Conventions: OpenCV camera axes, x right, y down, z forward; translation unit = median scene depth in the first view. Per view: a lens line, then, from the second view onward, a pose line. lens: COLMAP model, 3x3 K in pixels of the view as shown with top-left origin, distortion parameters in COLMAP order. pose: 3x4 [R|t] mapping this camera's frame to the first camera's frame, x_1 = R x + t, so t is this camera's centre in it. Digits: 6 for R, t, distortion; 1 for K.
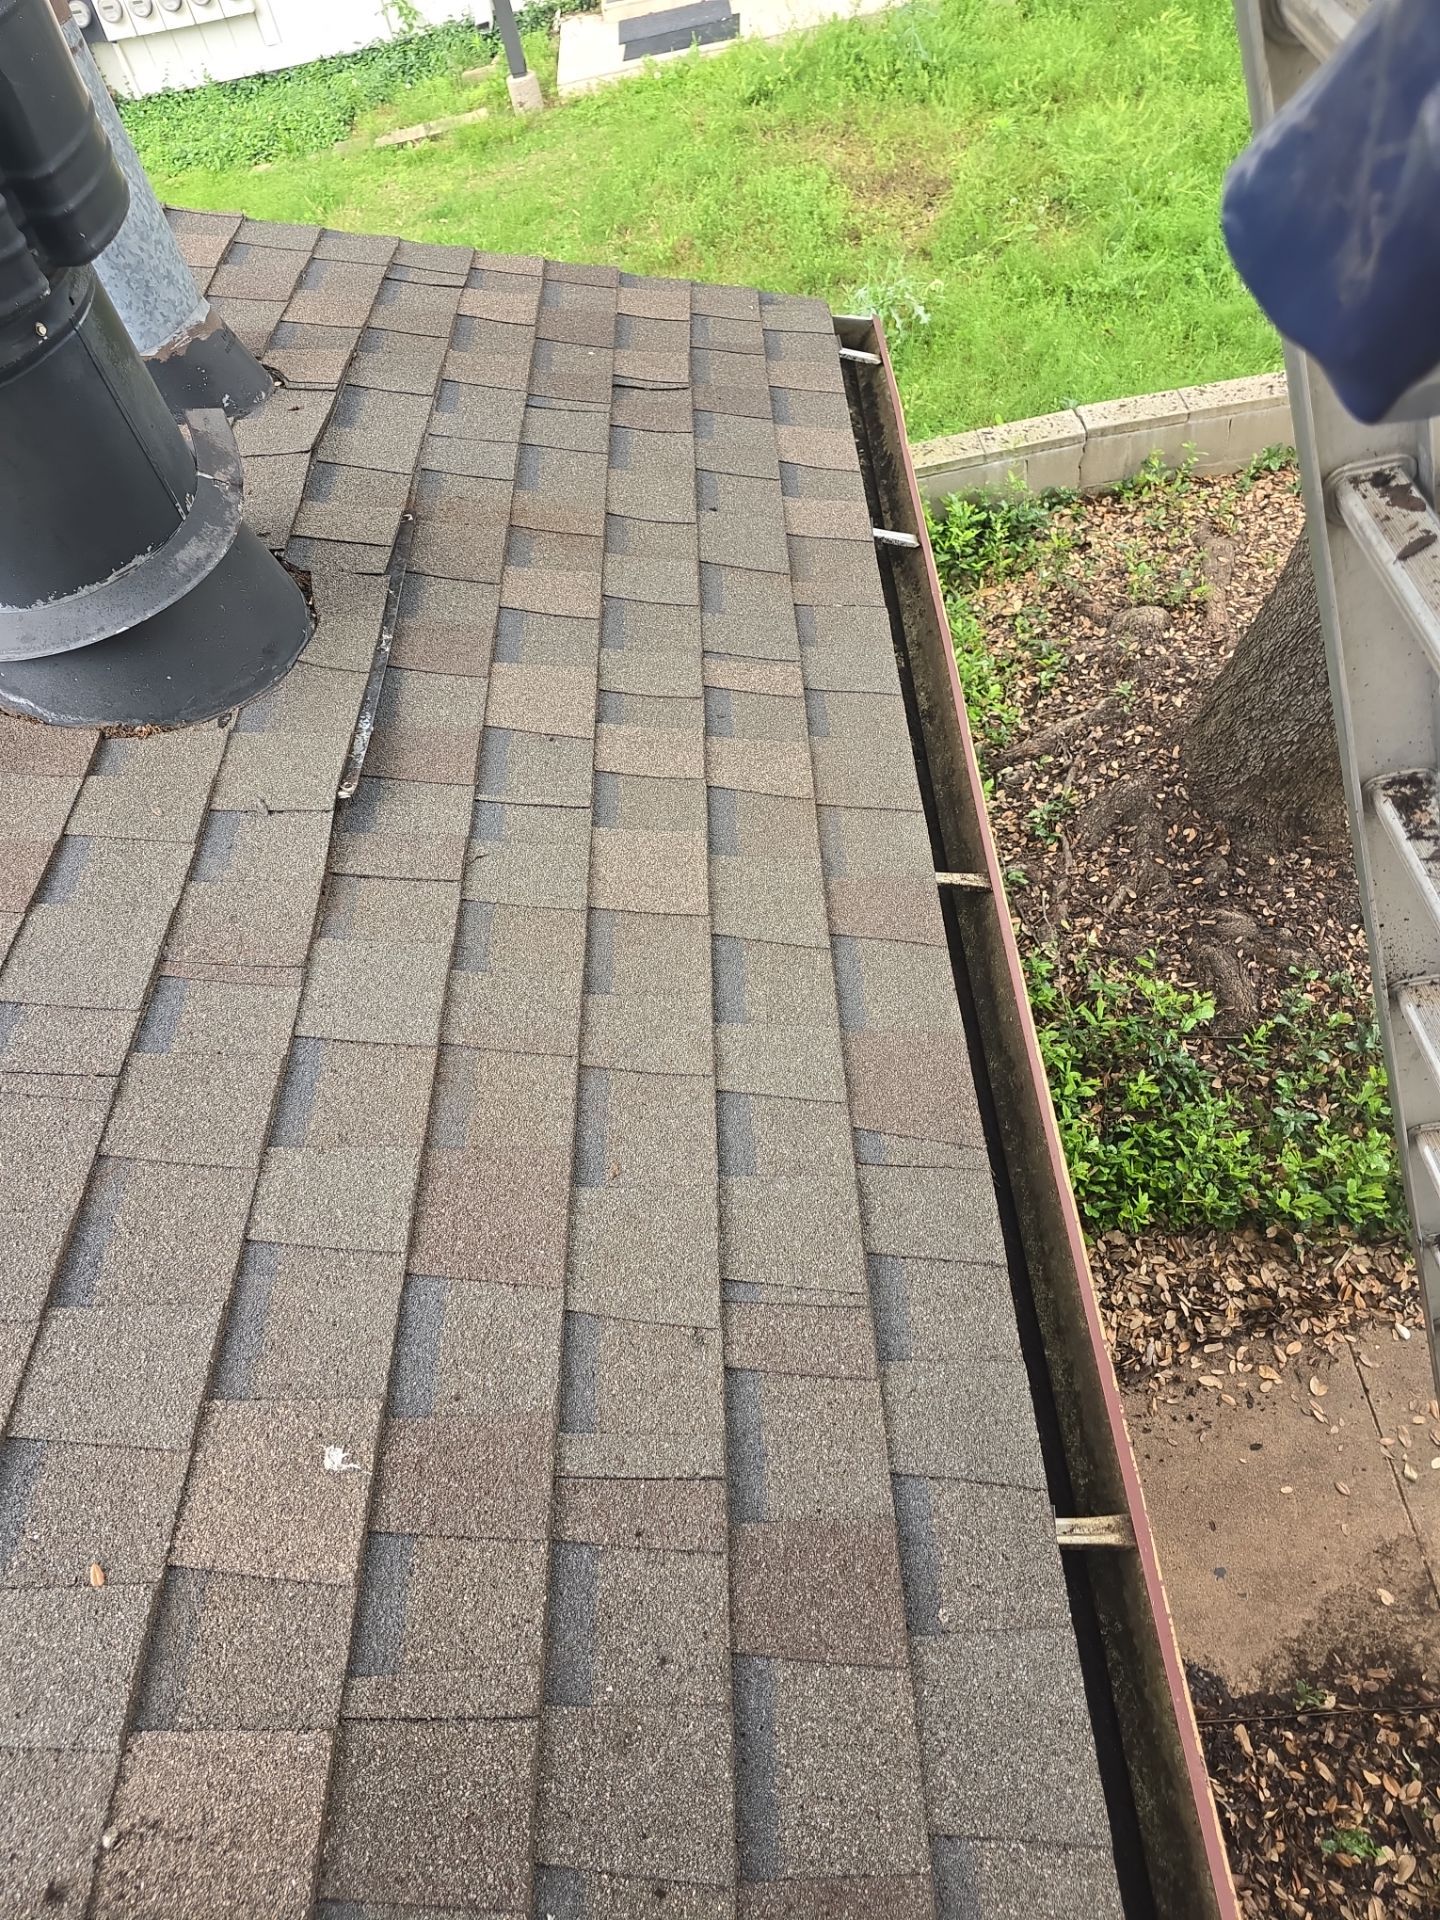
lens RADIAL K [[1289.7, 0, 724.4], [0, 1289.7, 961.0], [0, 0, 1]] dist [0.055845, -0.053154]
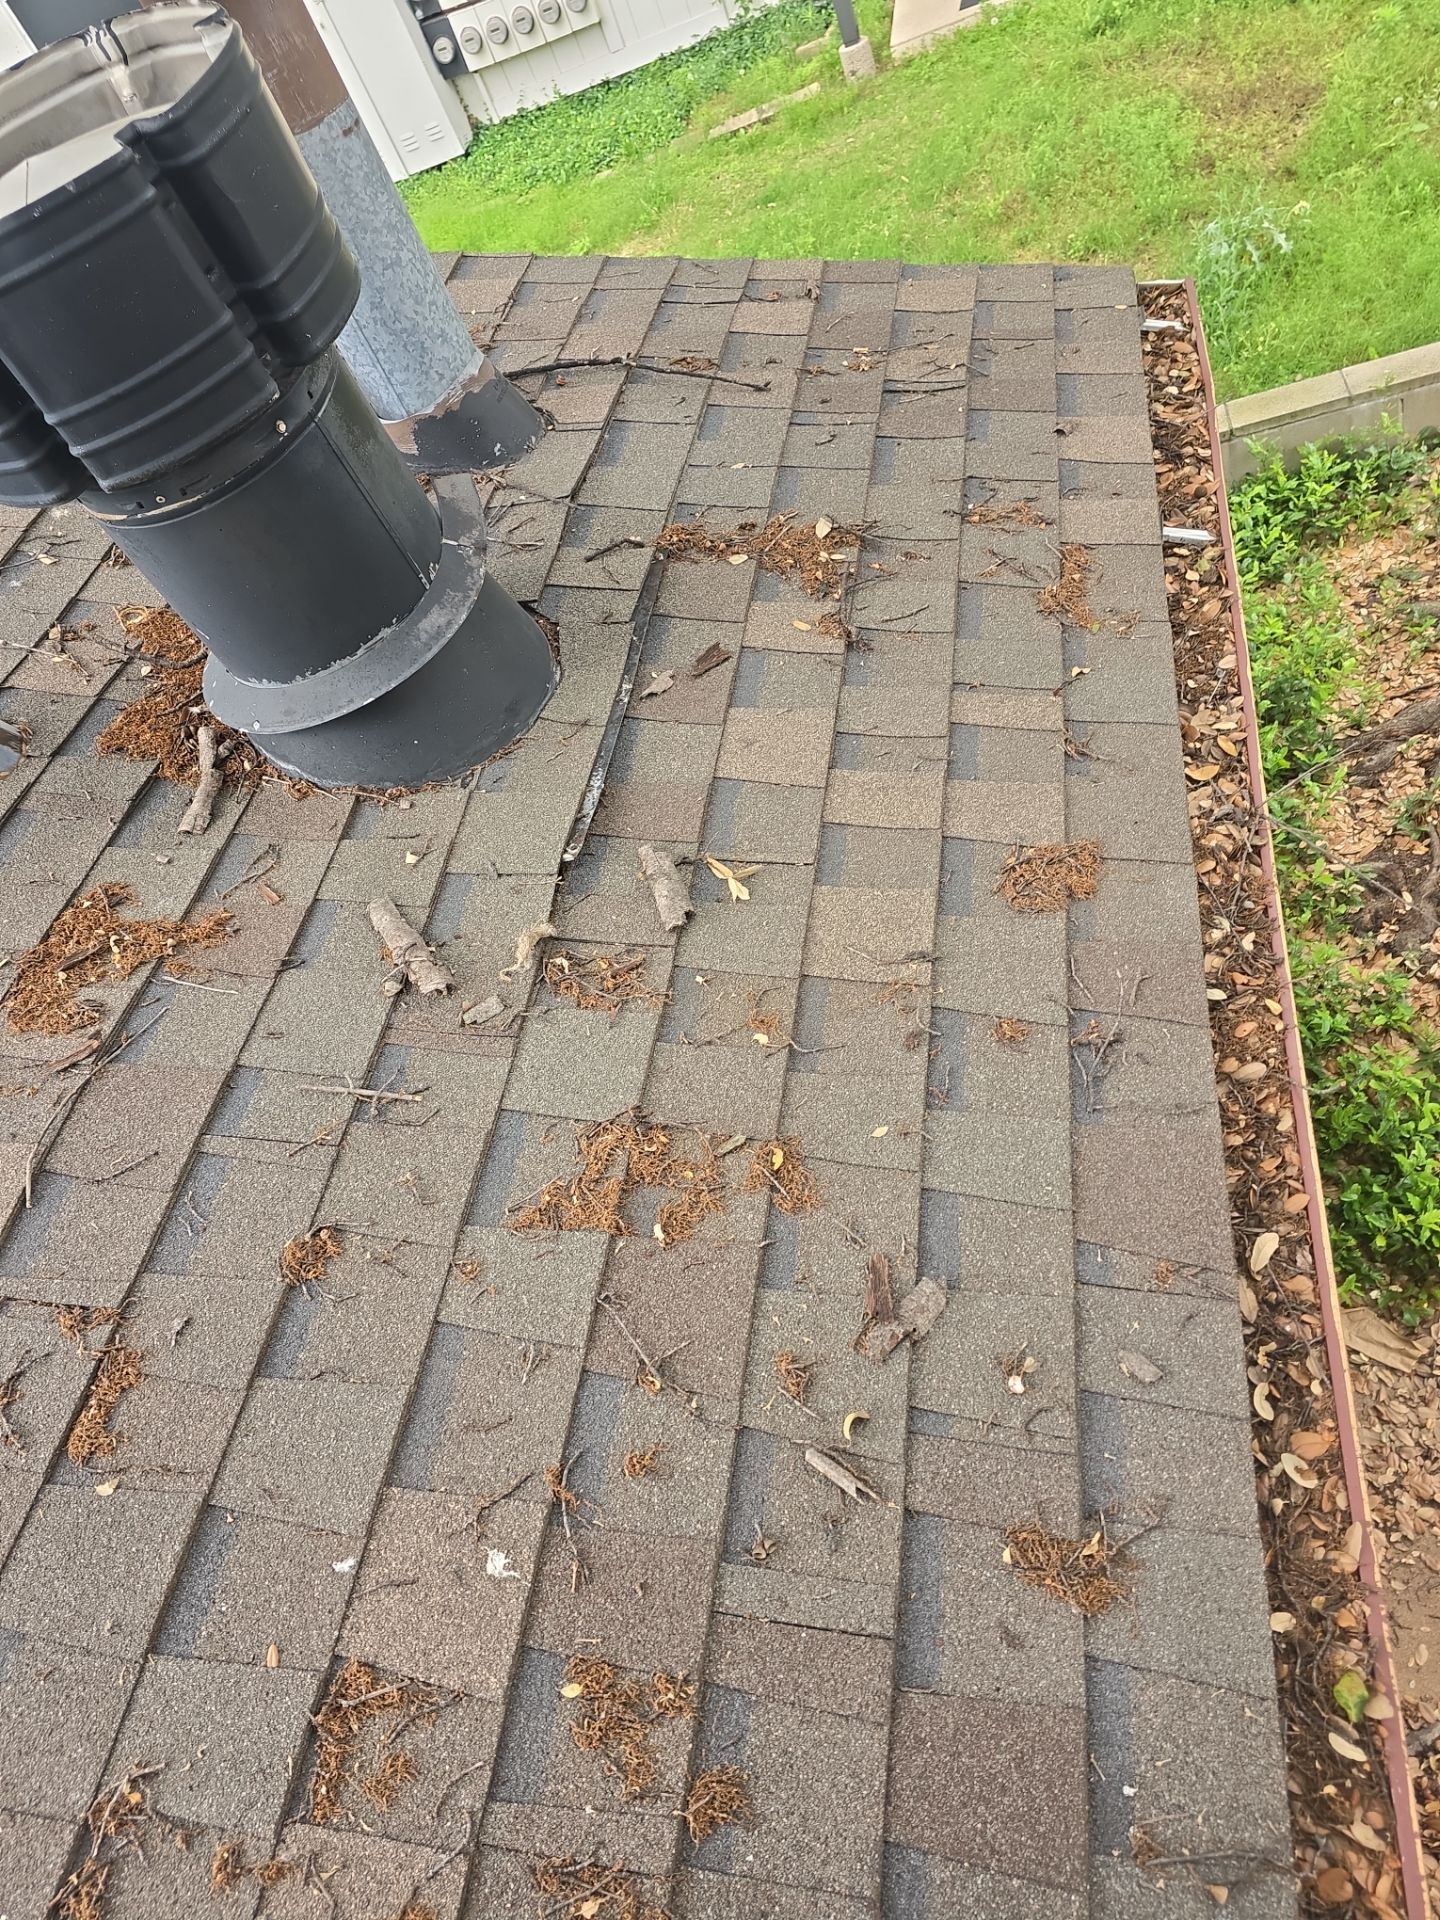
lens RADIAL K [[1289.7, 0, 724.4], [0, 1289.7, 961.0], [0, 0, 1]] dist [0.055845, -0.053154]
pose [[0.966430, 0.020065, -0.256147, 0.078332], [-0.013531, 0.999537, 0.027247, -0.073572], [0.256575, -0.022866, 0.966254, 0.061153]]
